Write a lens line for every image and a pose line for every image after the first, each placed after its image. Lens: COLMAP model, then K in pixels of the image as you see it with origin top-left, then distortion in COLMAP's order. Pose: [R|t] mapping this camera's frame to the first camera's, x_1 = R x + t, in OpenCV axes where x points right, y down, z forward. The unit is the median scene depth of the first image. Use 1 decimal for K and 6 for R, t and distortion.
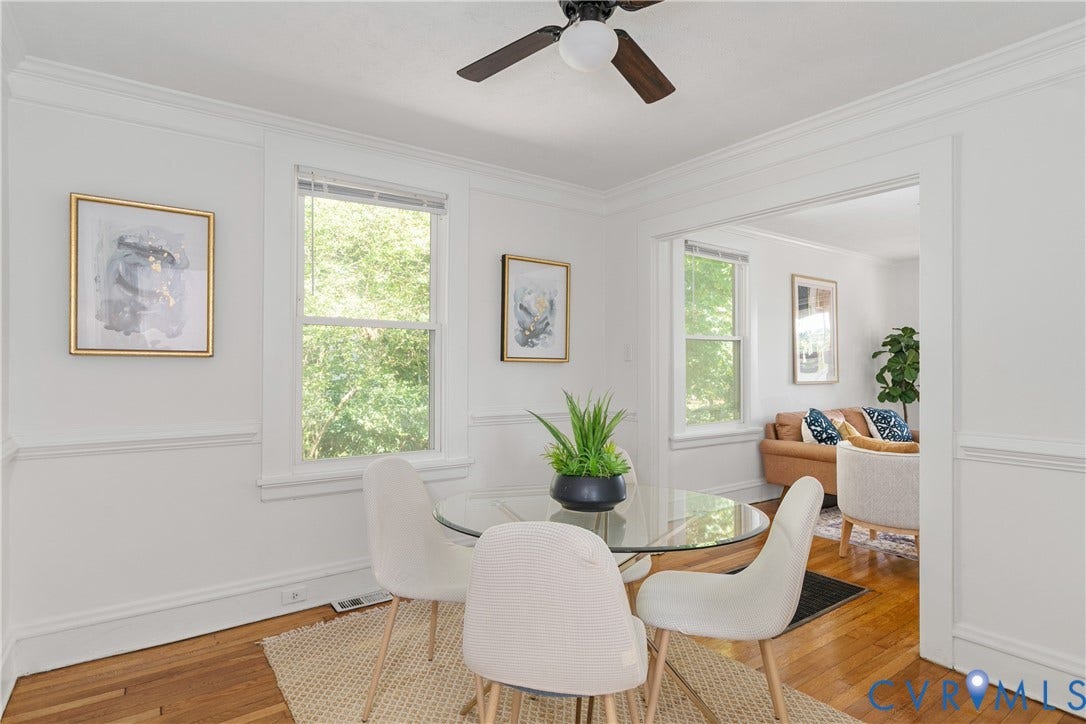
lens RADIAL K [[571.2, 0, 545.2], [0, 571.2, 366.2], [0, 0, 1]] dist [-0.000134, 0.000013]
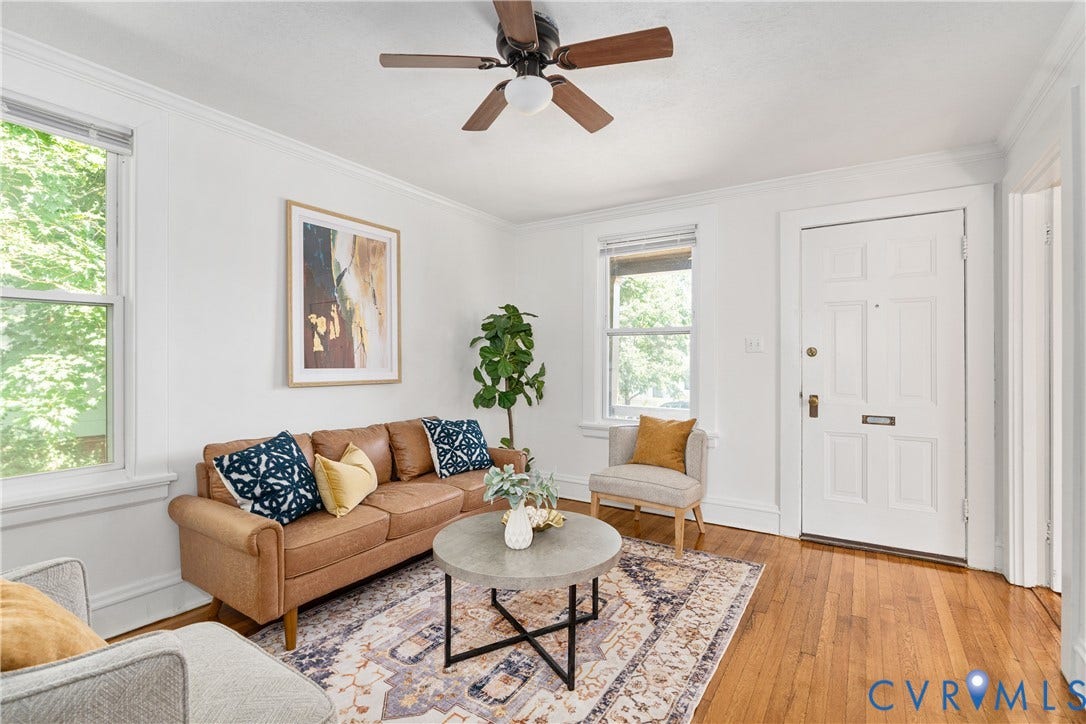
lens RADIAL K [[498.0, 0, 553.7], [0, 498.0, 360.6], [0, 0, 1]] dist [-0.005078, -0.000079]
pose [[0.930871, -0.001268, 0.365346, 0.571670], [0.000409, 0.999997, 0.002430, 0.003050], [-0.365348, -0.002113, 0.930869, 0.480880]]
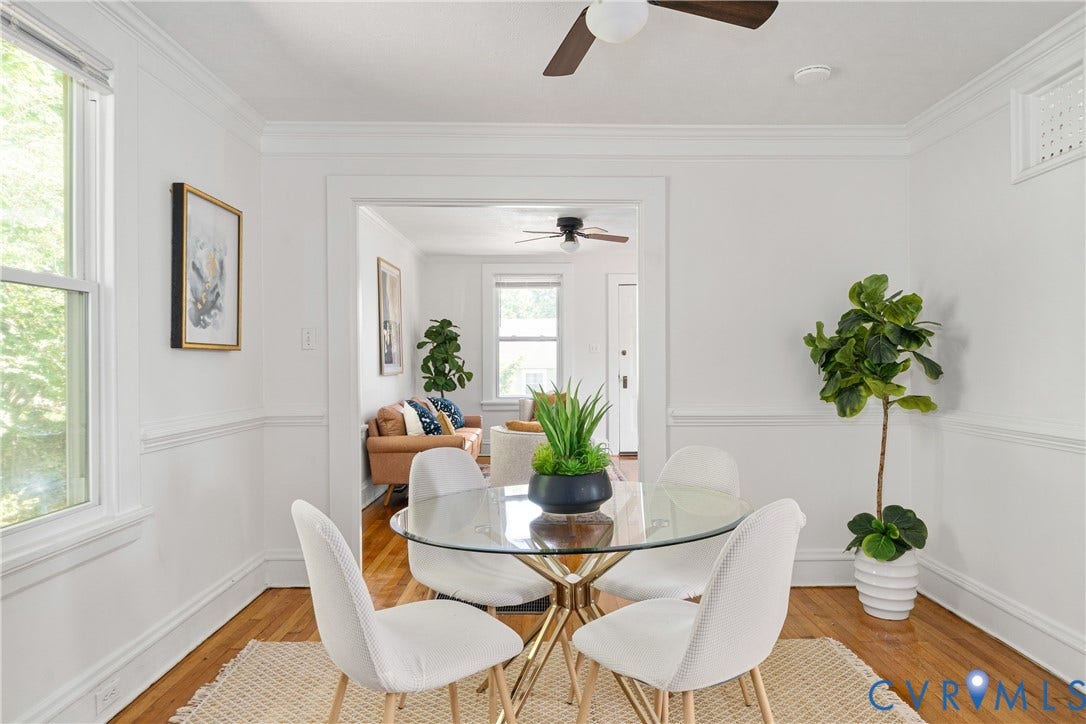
lens RADIAL K [[669.7, 0, 540.7], [0, 669.7, 362.7], [0, 0, 1]] dist [0.001864, 0.000102]
pose [[0.584289, -0.010185, 0.811482, -0.337648], [0.004404, 0.999946, 0.009379, 0.001296], [-0.811534, -0.001906, 0.584303, 0.172164]]
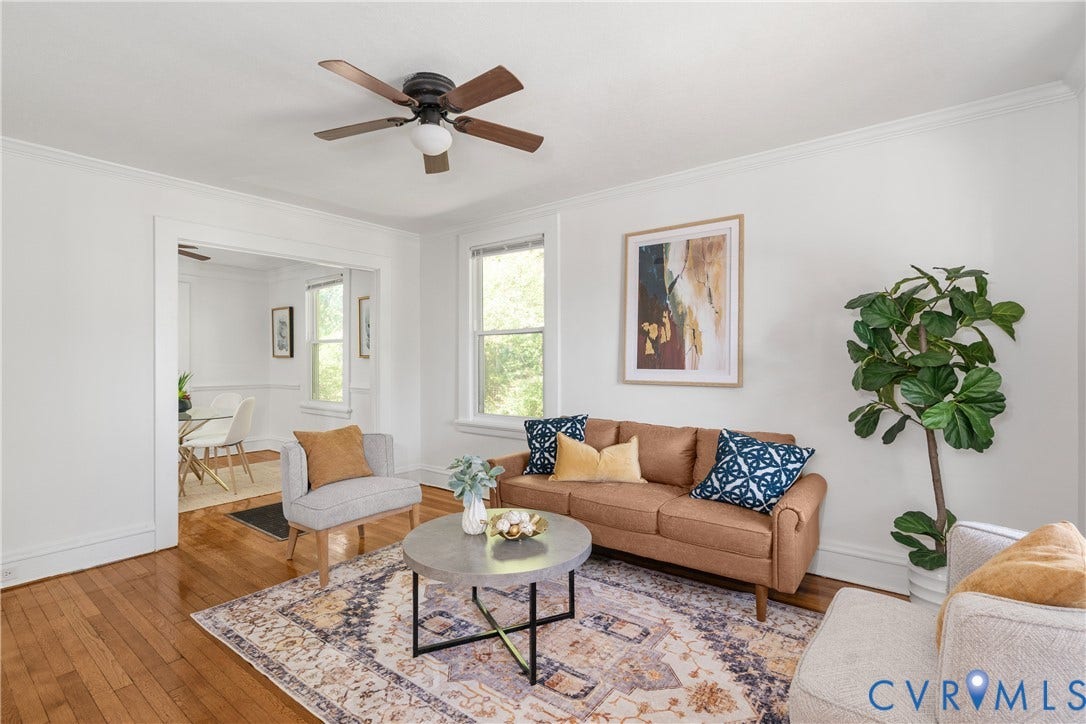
lens RADIAL K [[498.0, 0, 549.6], [0, 498.0, 360.2], [0, 0, 1]] dist [-0.005078, -0.000079]
pose [[0.291955, 0.001469, -0.956431, 1.166077], [0.005596, 0.999979, 0.003244, -0.001416], [0.956416, -0.006299, 0.291941, 0.816181]]
